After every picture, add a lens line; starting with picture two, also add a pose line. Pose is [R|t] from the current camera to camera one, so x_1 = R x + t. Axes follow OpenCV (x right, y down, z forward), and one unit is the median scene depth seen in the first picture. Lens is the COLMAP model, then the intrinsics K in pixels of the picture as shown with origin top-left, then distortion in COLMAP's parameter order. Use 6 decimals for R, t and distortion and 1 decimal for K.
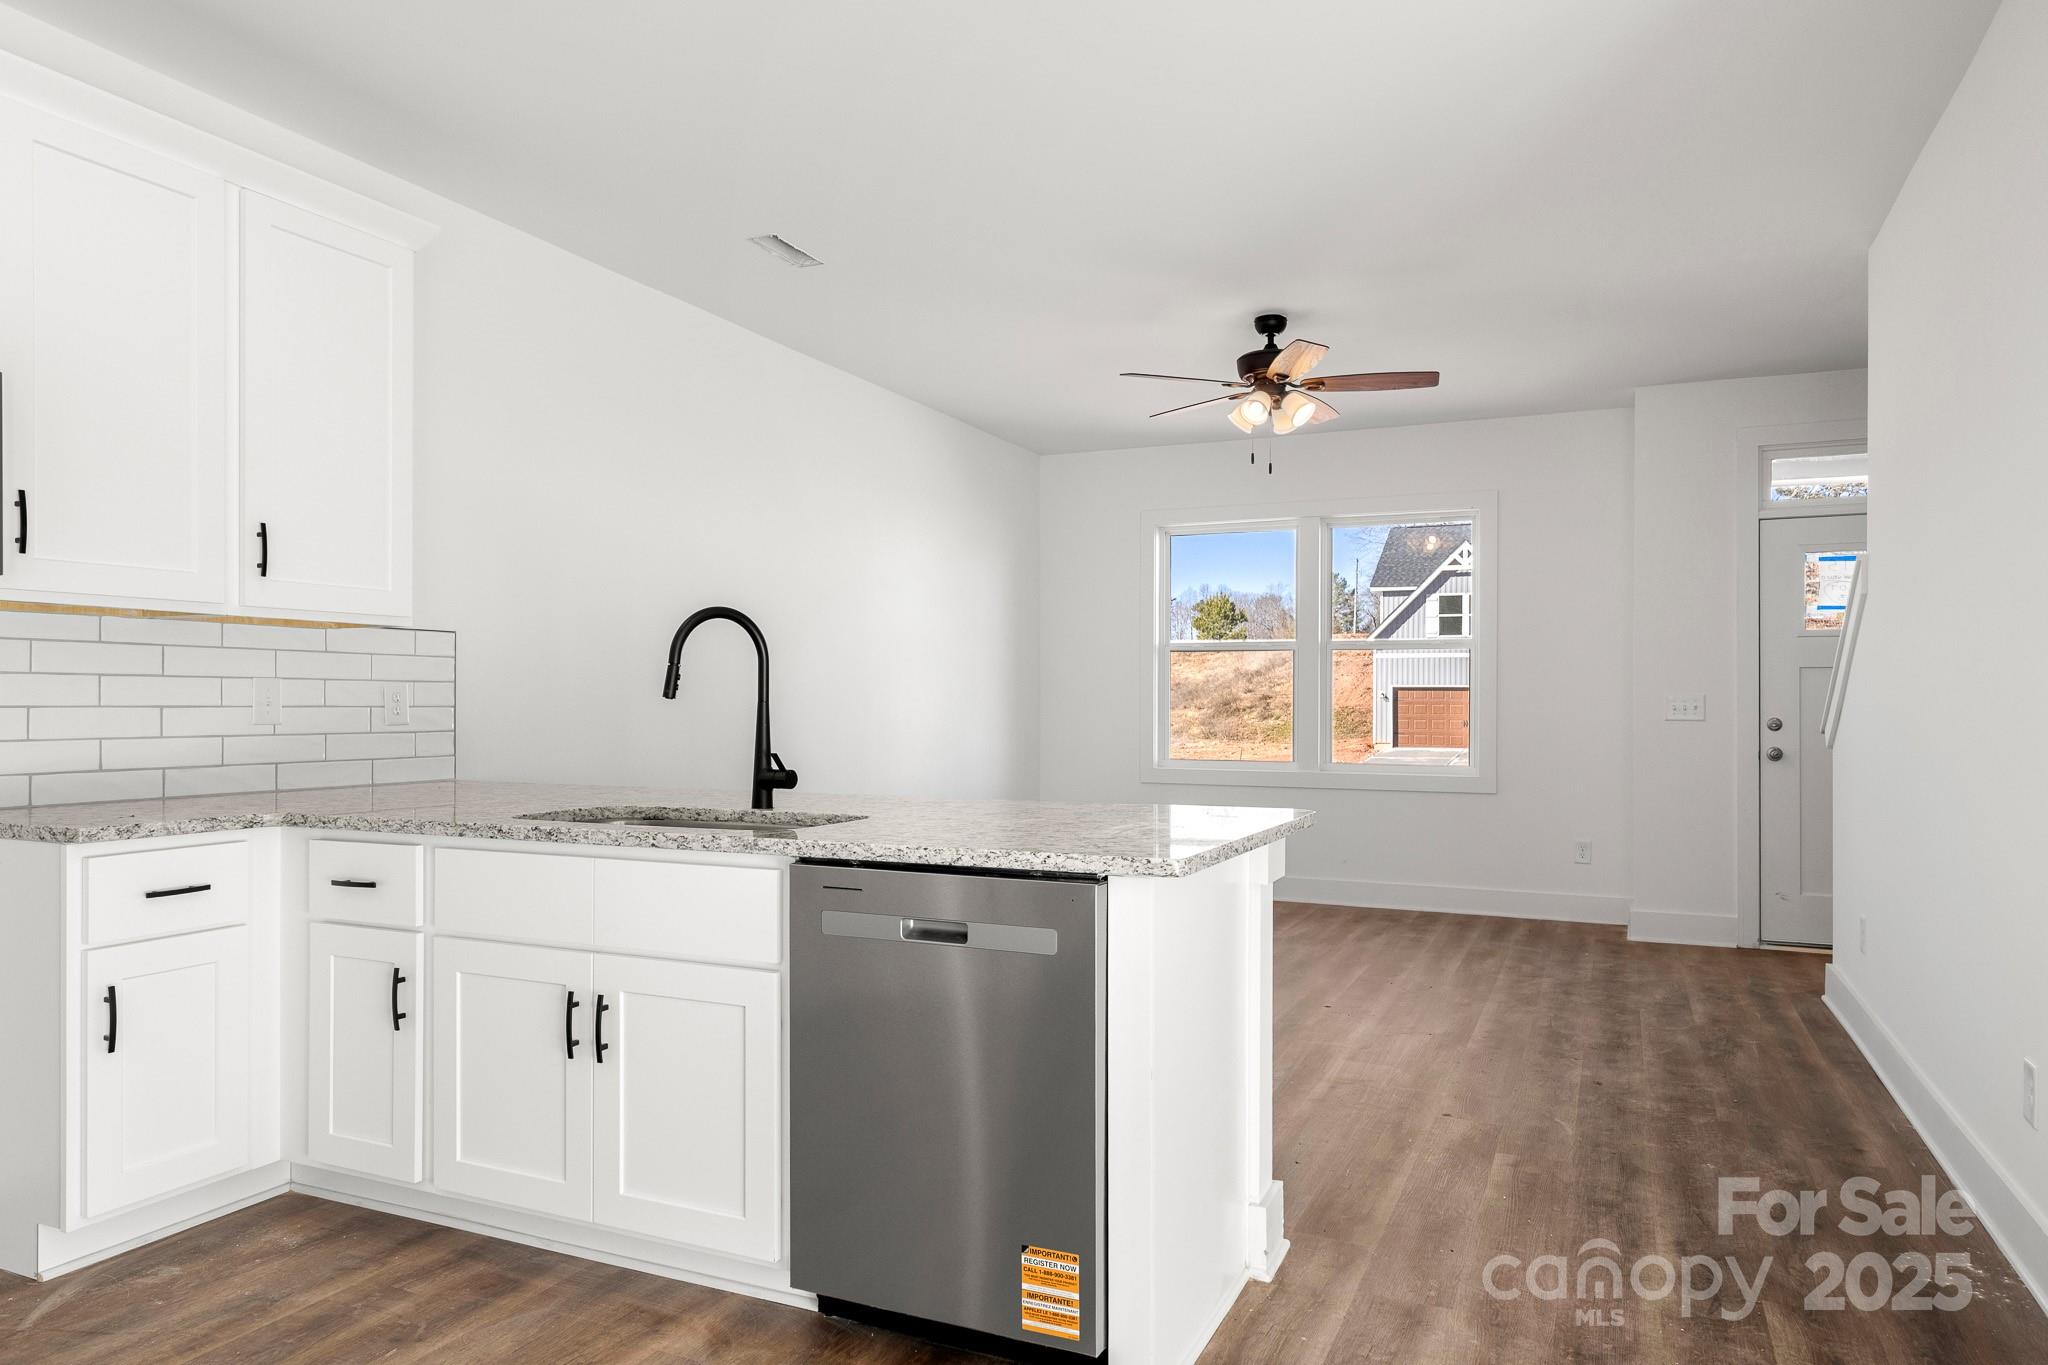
lens RADIAL K [[1277.1, 0, 1035.5], [0, 1277.1, 715.3], [0, 0, 1]] dist [0.002920, -0.003022]
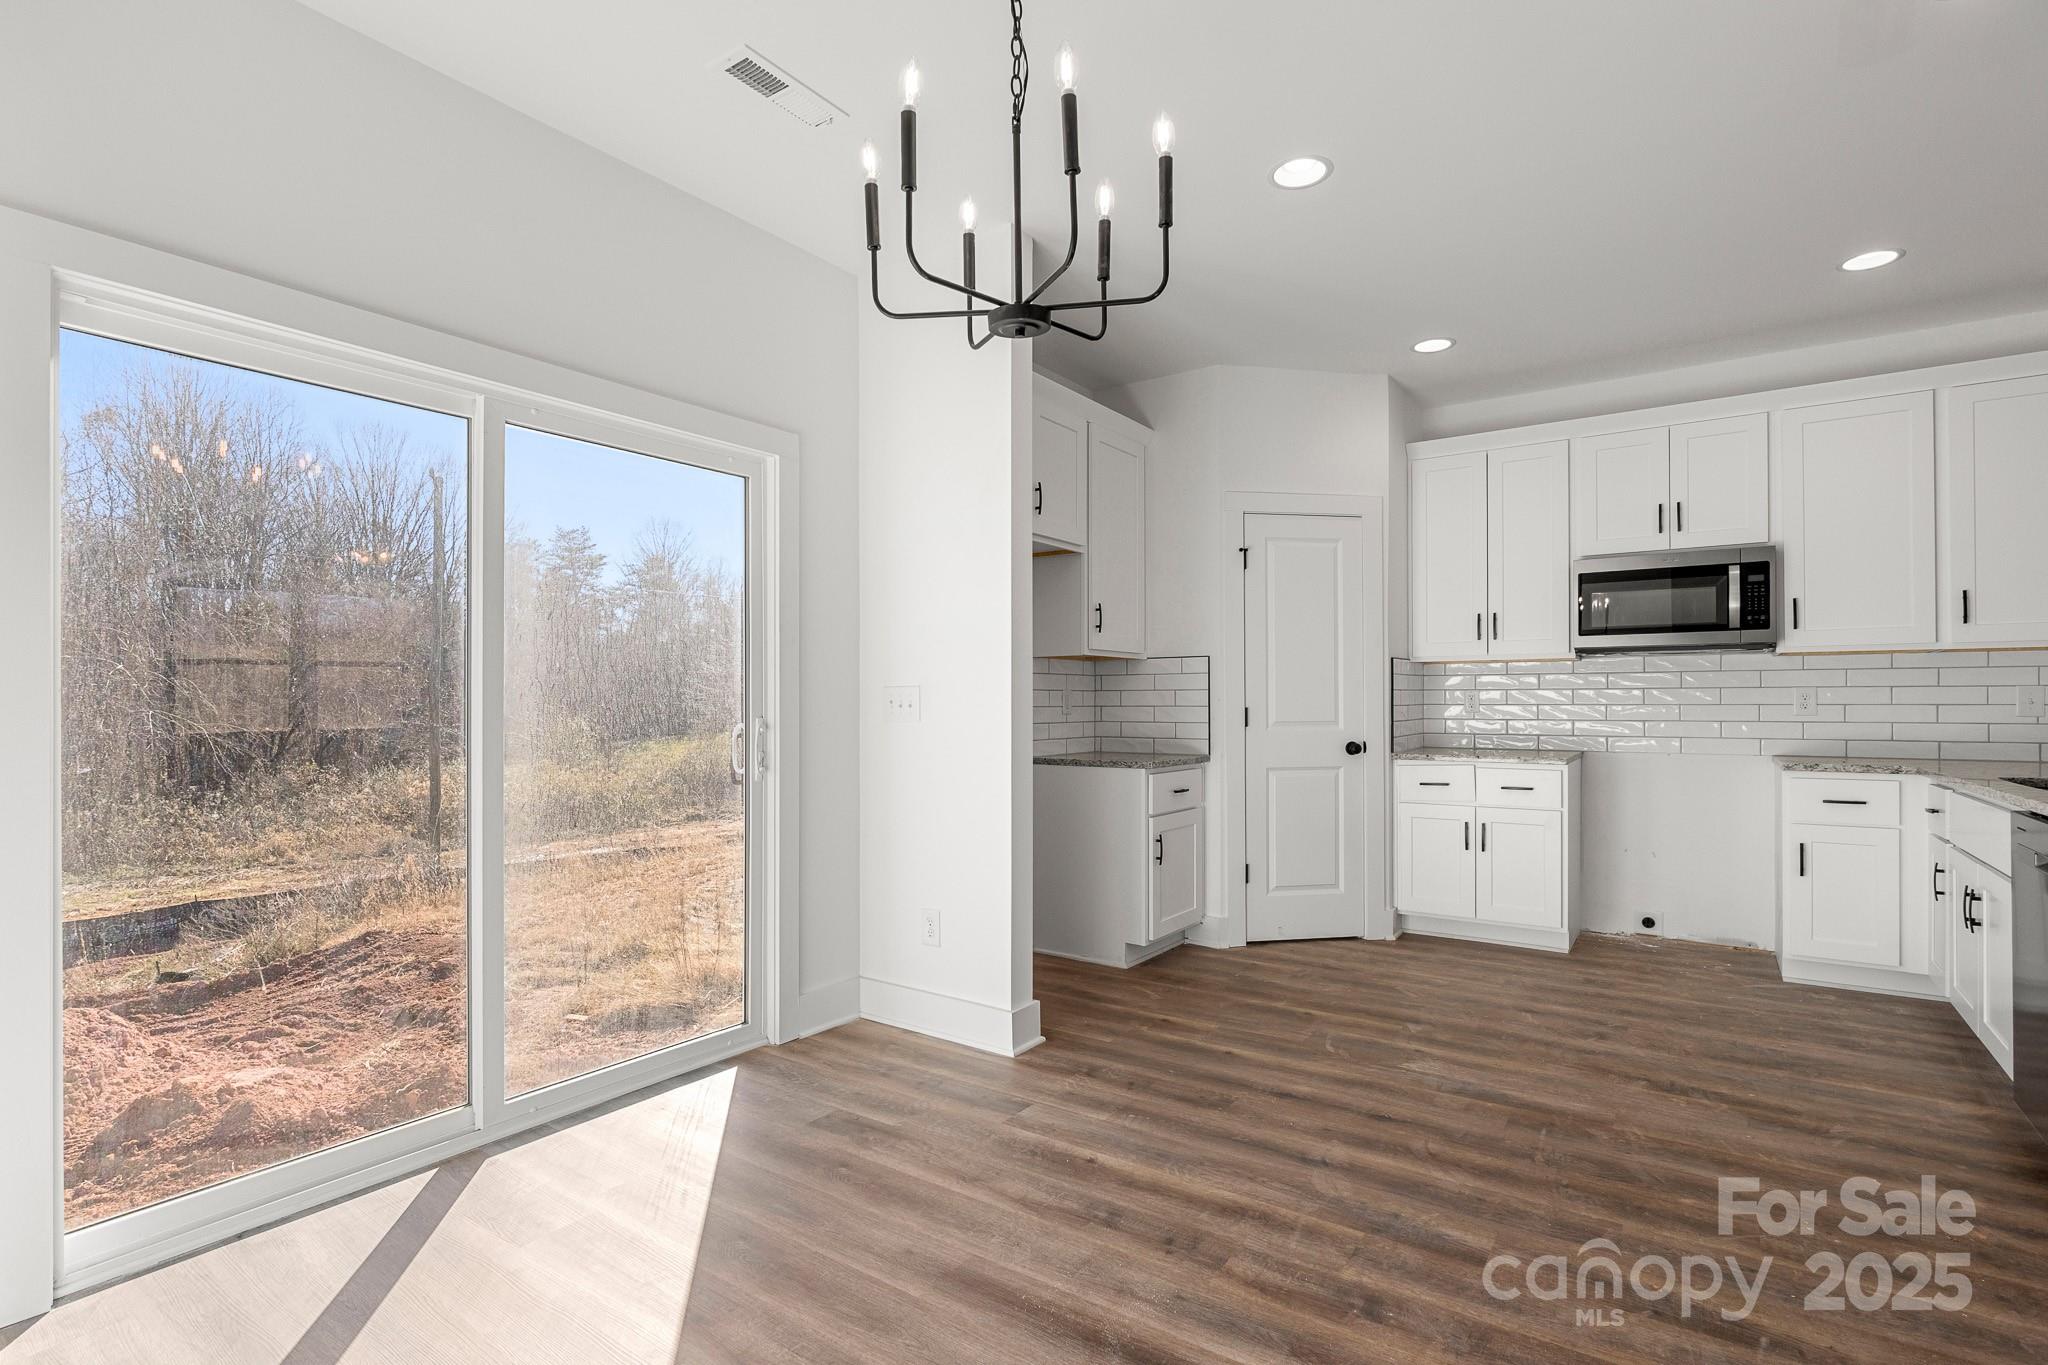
lens RADIAL K [[970.0, 0, 1030.9], [0, 970.0, 699.3], [0, 0, 1]] dist [-0.004739, -0.000240]
pose [[-0.172939, -0.005090, -0.984919, 0.829364], [-0.008925, 0.999954, -0.003601, 0.001372], [0.984892, 0.008167, -0.172976, 0.056151]]
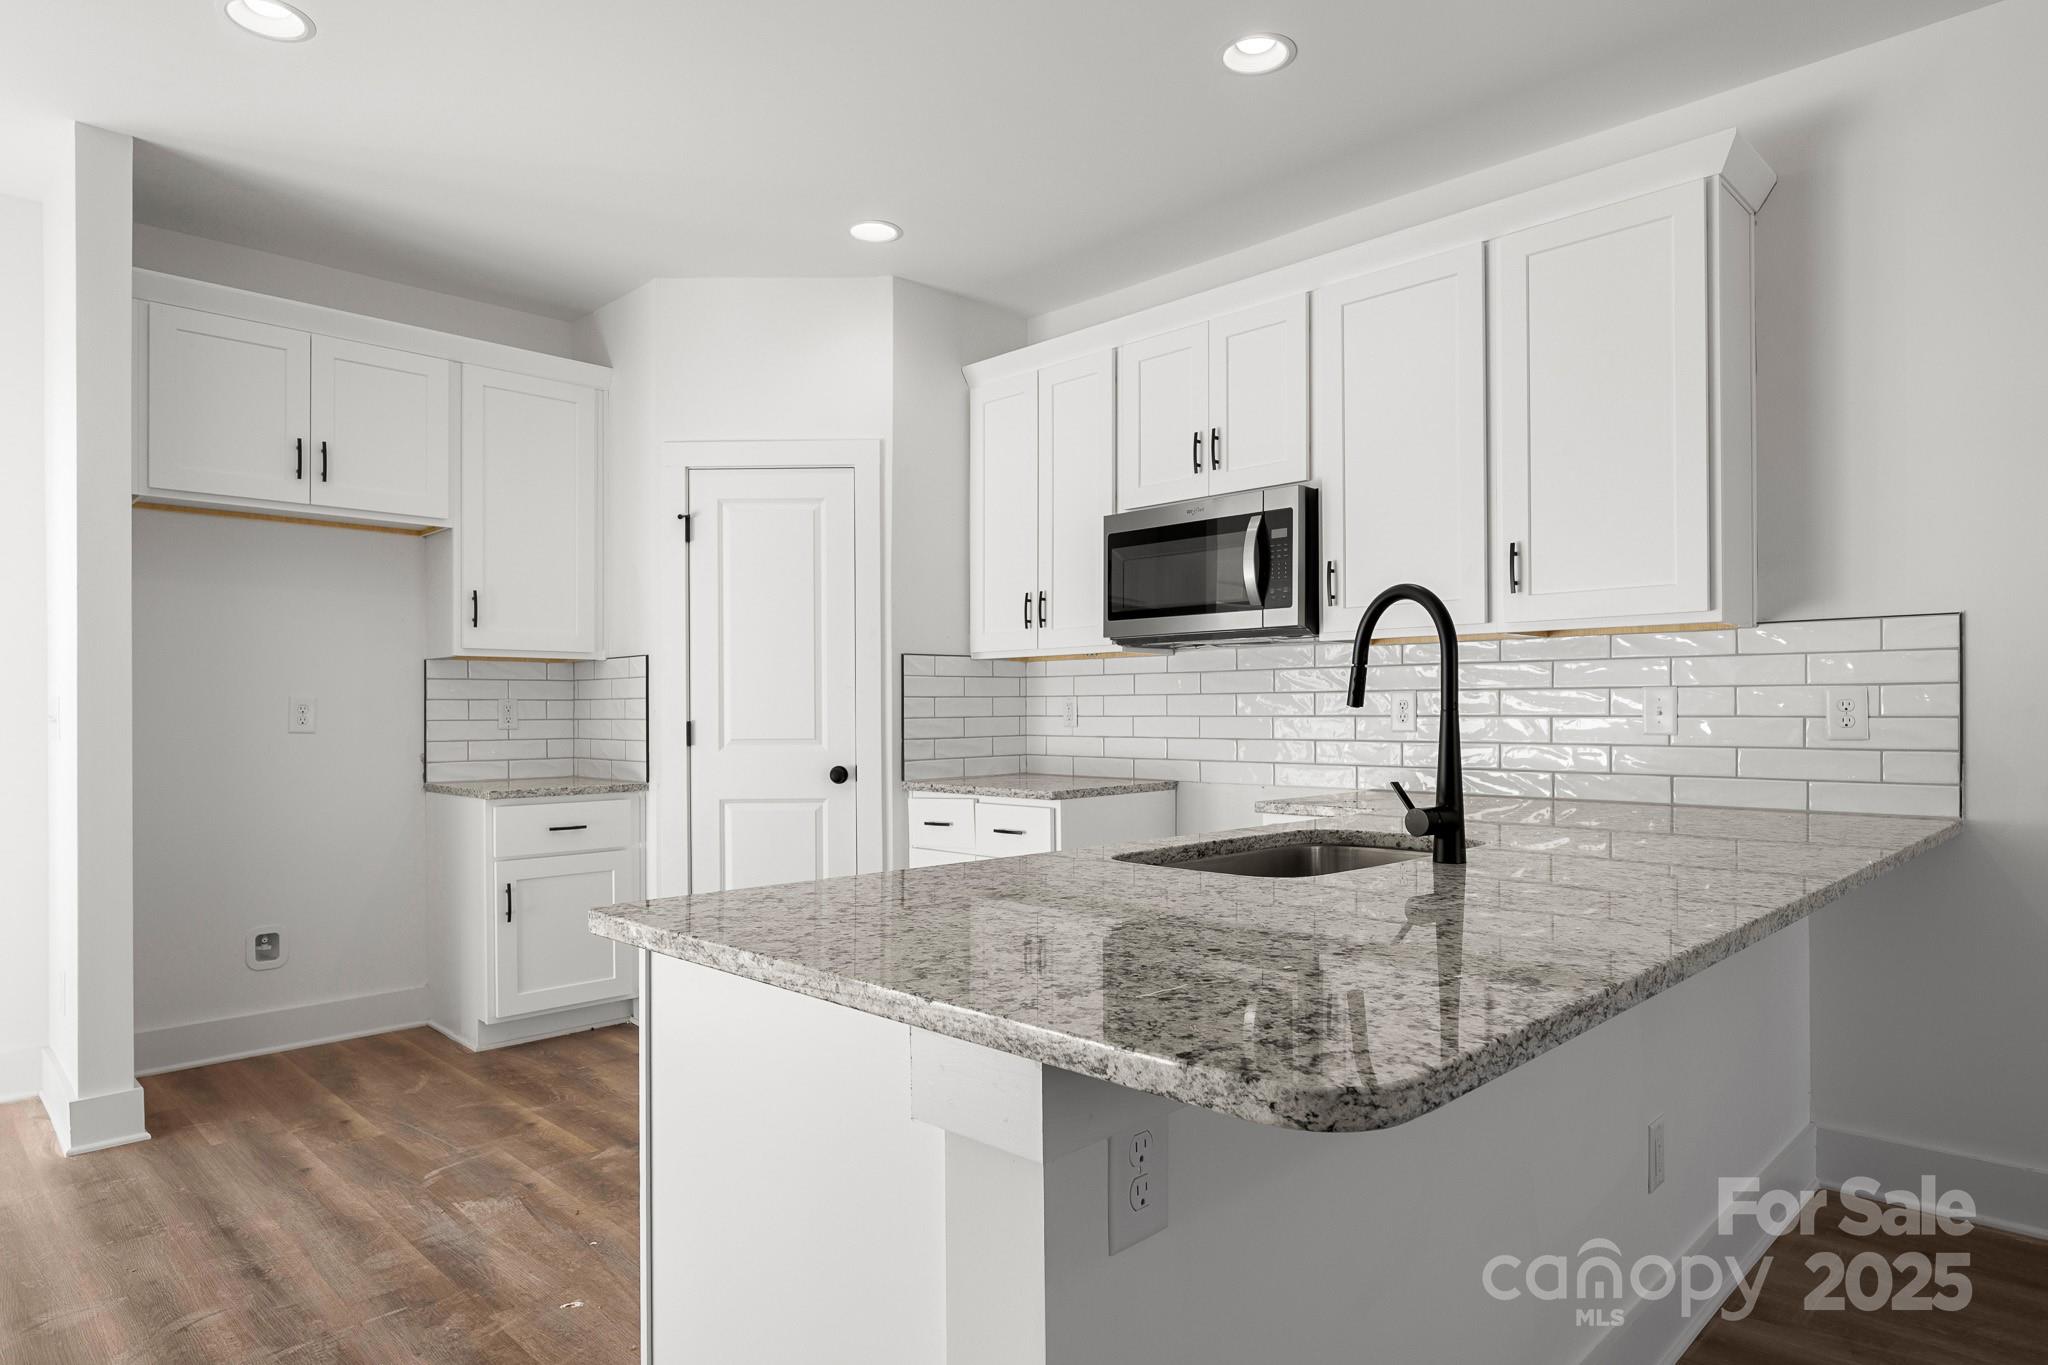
lens RADIAL K [[1180.7, 0, 1021.4], [0, 1180.7, 708.2], [0, 0, 1]] dist [-0.003374, 0.000417]
pose [[-0.349043, -0.002473, -0.937103, 0.469931], [-0.005569, 0.999984, -0.000565, -0.011360], [0.937090, 0.005021, -0.349051, 1.005724]]
